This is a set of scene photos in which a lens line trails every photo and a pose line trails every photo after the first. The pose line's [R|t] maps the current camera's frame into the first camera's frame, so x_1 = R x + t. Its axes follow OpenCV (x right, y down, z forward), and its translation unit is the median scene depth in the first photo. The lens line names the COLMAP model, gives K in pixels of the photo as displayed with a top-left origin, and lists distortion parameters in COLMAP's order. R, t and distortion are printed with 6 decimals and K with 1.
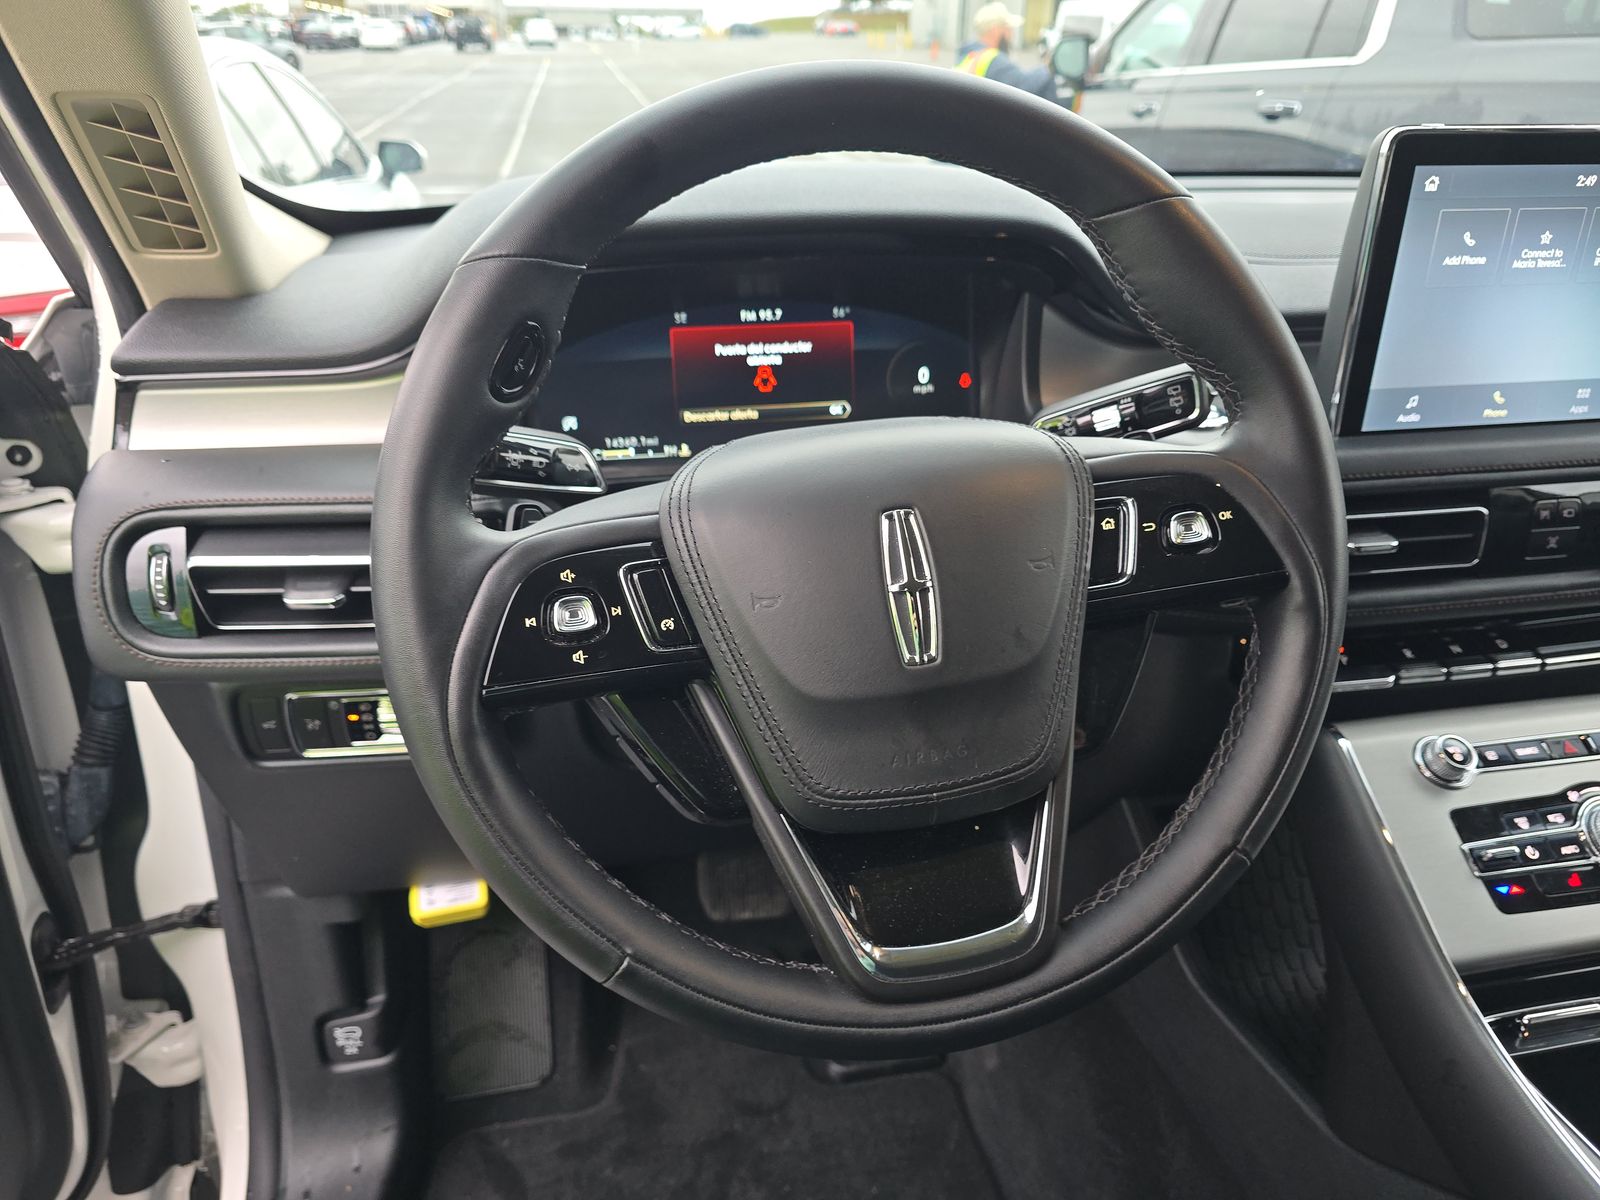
lens RADIAL K [[1086.6, 0, 798.5], [0, 1086.6, 605.3], [0, 0, 1]] dist [0.001487, -0.010317]
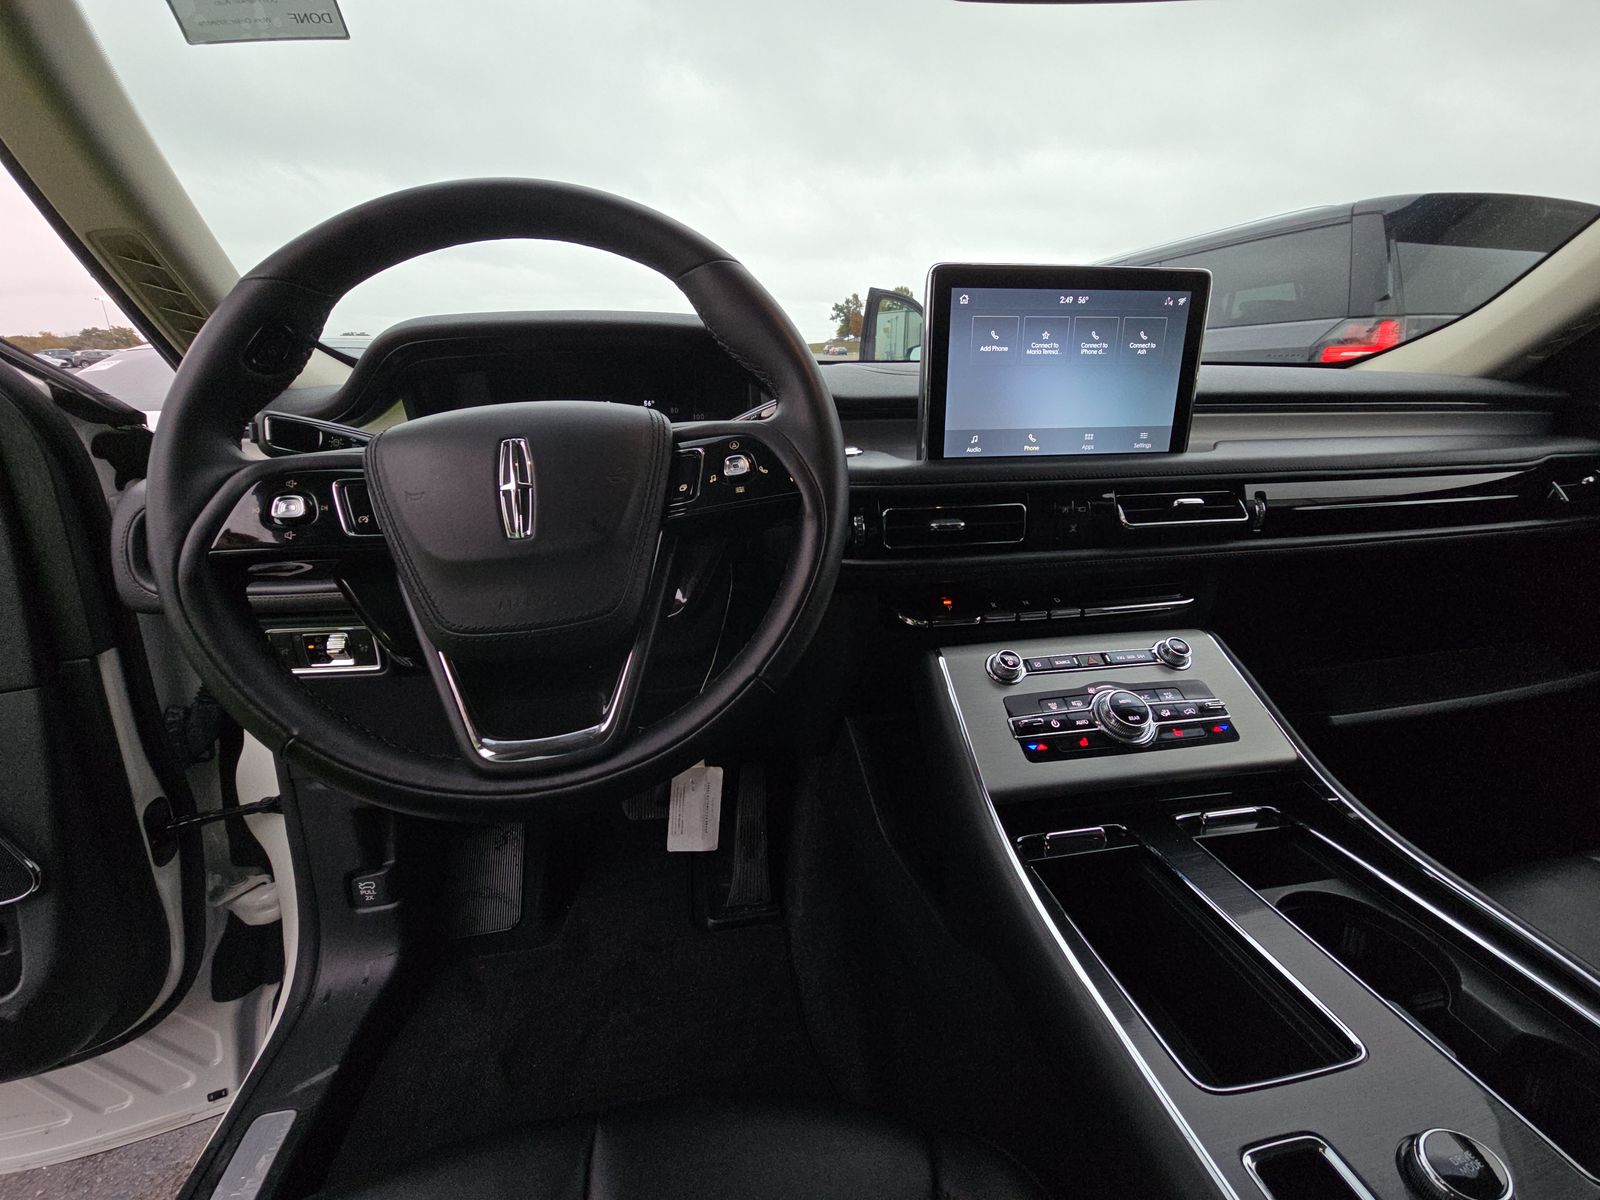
lens RADIAL K [[637.9, 0, 802.2], [0, 637.9, 591.7], [0, 0, 1]] dist [-0.004376, 0.000550]
pose [[0.999910, -0.004185, -0.012763, 0.329486], [0.002518, 0.991785, -0.127889, 0.154063], [0.013194, 0.127846, 0.991706, 0.102660]]
